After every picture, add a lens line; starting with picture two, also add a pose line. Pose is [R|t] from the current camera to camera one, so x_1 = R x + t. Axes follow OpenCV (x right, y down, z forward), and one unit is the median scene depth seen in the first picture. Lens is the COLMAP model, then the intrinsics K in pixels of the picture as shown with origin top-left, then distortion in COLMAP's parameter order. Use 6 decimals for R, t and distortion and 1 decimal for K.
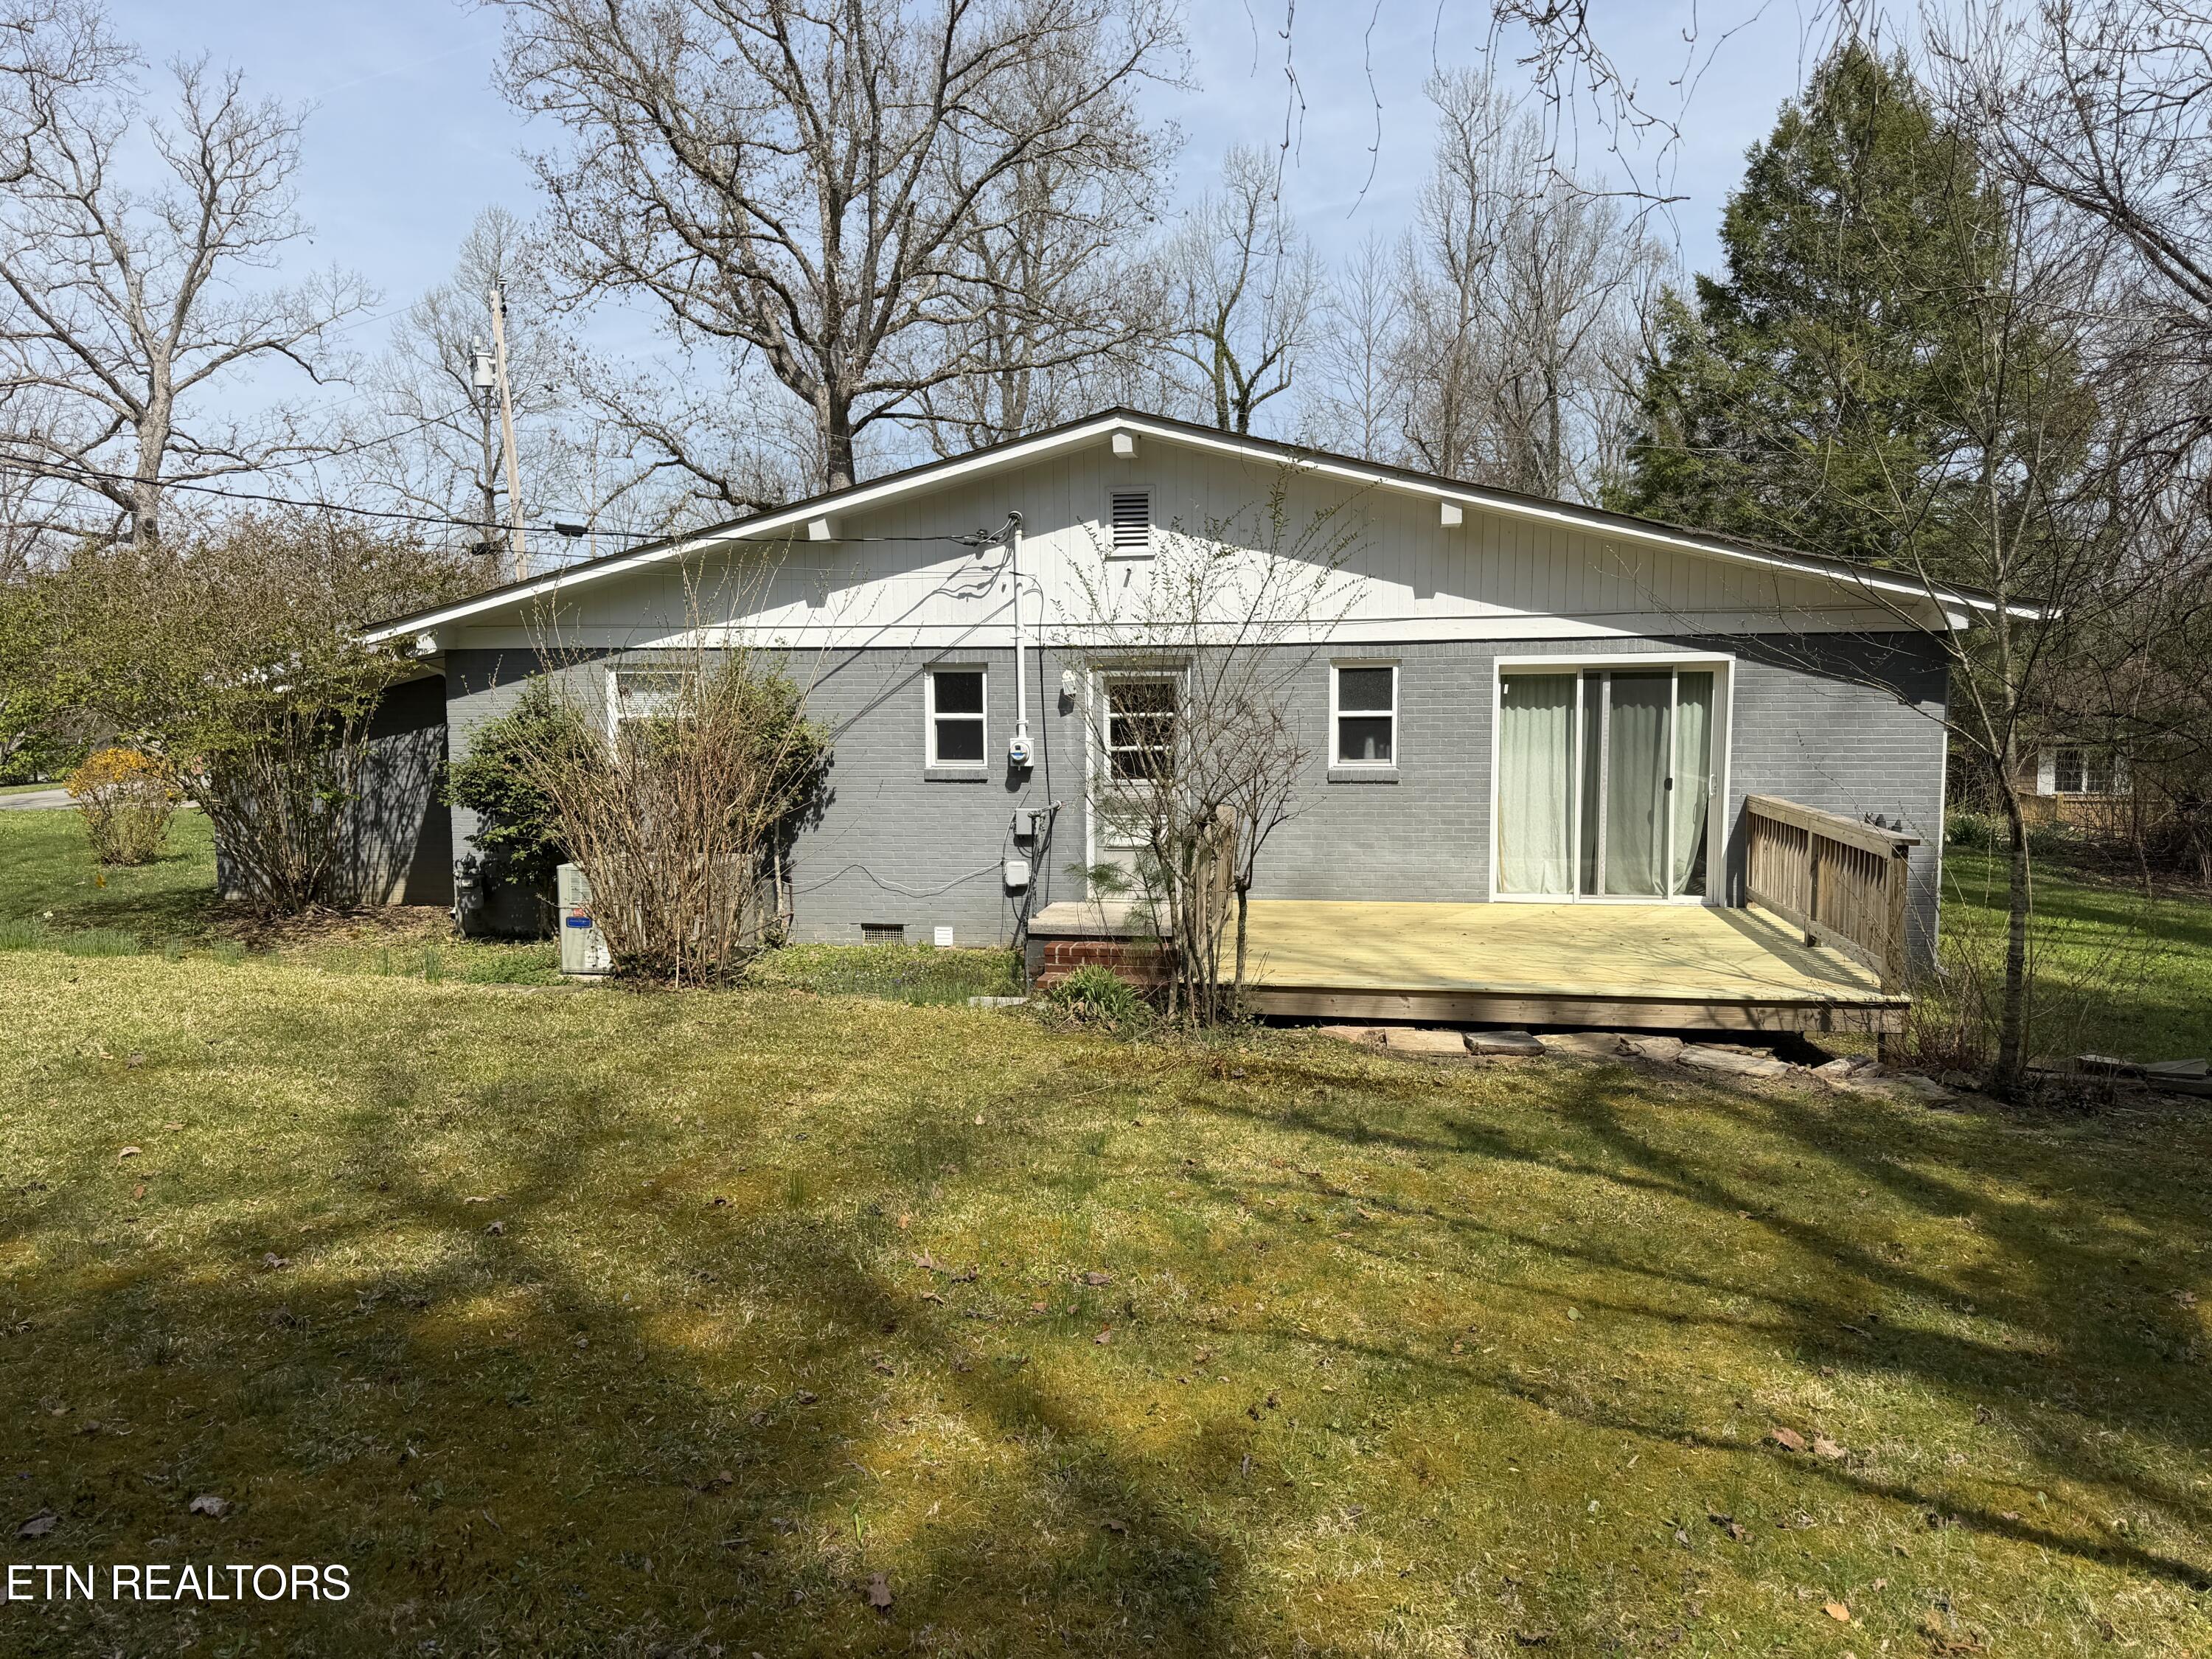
lens RADIAL K [[1552.6, 0, 1110.2], [0, 1552.6, 834.7], [0, 0, 1]] dist [0.052443, -0.057645]
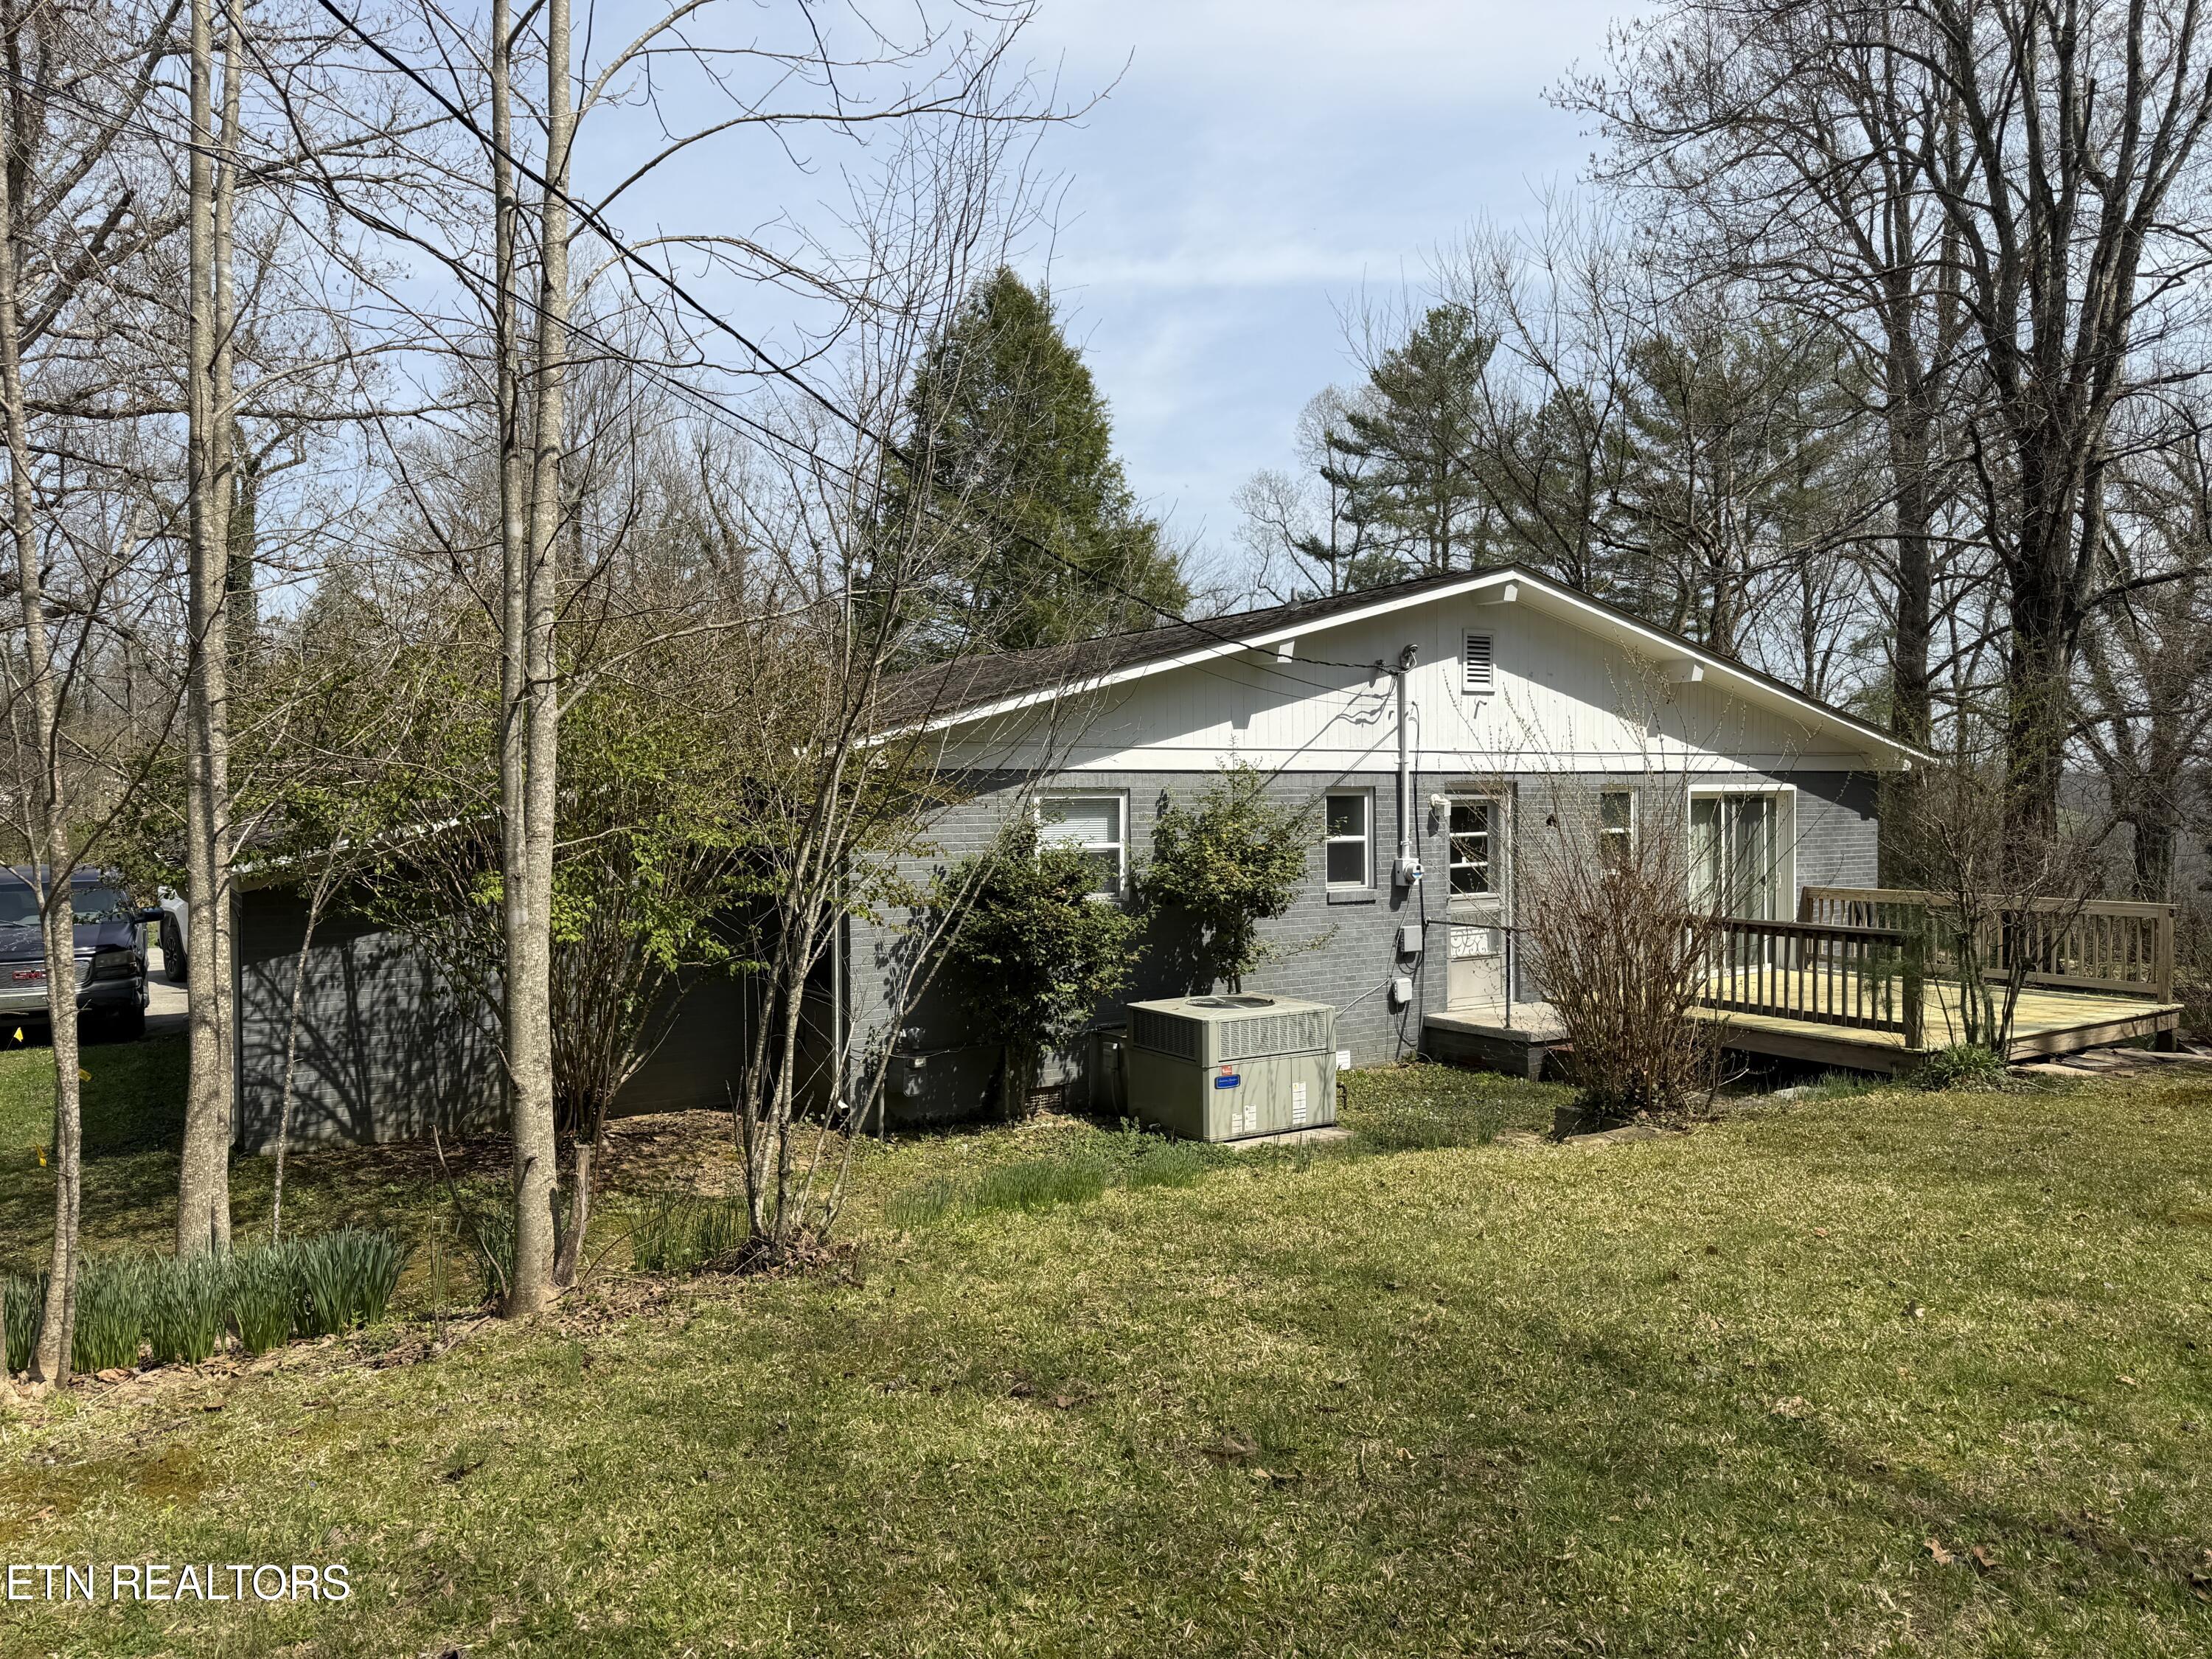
lens RADIAL K [[1552.6, 0, 1108.1], [0, 1552.6, 828.2], [0, 0, 1]] dist [0.052443, -0.057645]
pose [[0.733535, -0.013211, 0.679523, -0.916349], [0.064817, 0.996614, -0.050594, -0.042818], [-0.676554, 0.081157, 0.731907, 0.369712]]
